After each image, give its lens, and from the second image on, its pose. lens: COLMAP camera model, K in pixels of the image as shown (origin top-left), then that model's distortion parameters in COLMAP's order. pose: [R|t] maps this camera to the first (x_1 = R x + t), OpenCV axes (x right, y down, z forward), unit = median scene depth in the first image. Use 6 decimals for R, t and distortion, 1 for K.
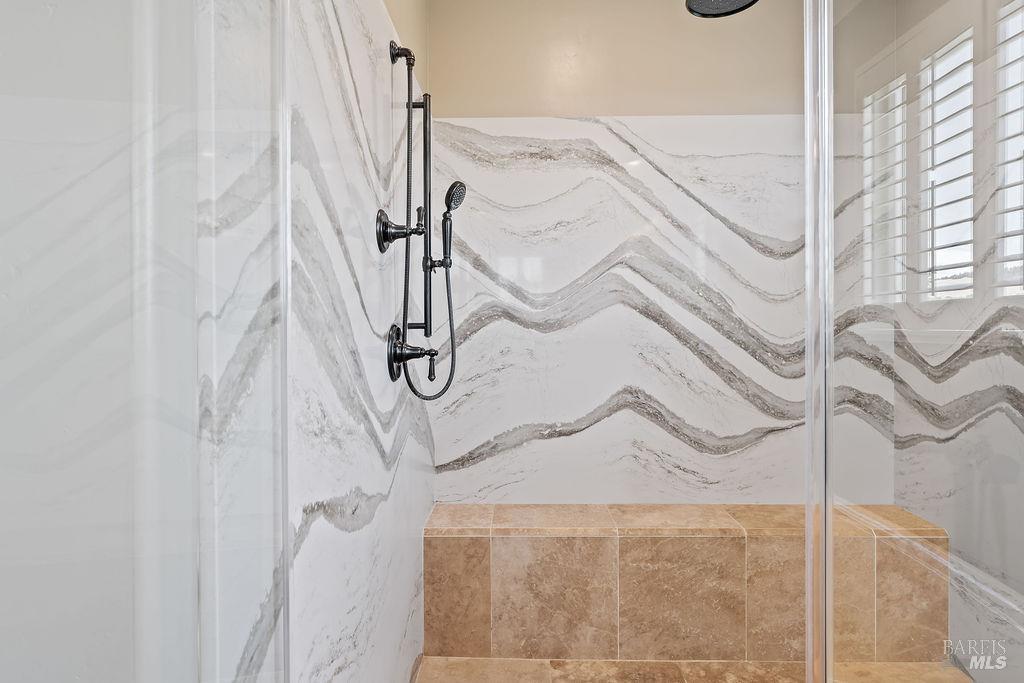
lens RADIAL K [[590.0, 0, 510.8], [0, 590.0, 338.5], [0, 0, 1]] dist [0.003585, 0.000308]
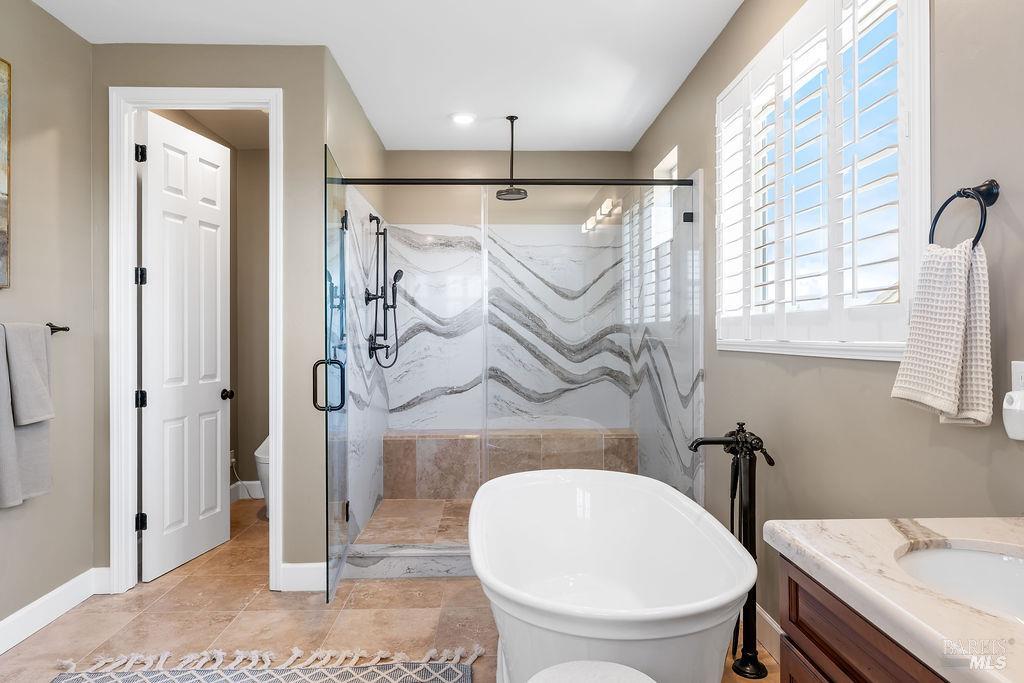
lens RADIAL K [[679.2, 0, 512.7], [0, 679.2, 340.3], [0, 0, 1]] dist [-0.003701, -0.000207]
pose [[0.999005, 0.001363, 0.044586, 0.175710], [-0.000888, 0.999942, -0.010689, 0.019688], [-0.044598, 0.010639, 0.998948, -1.235336]]
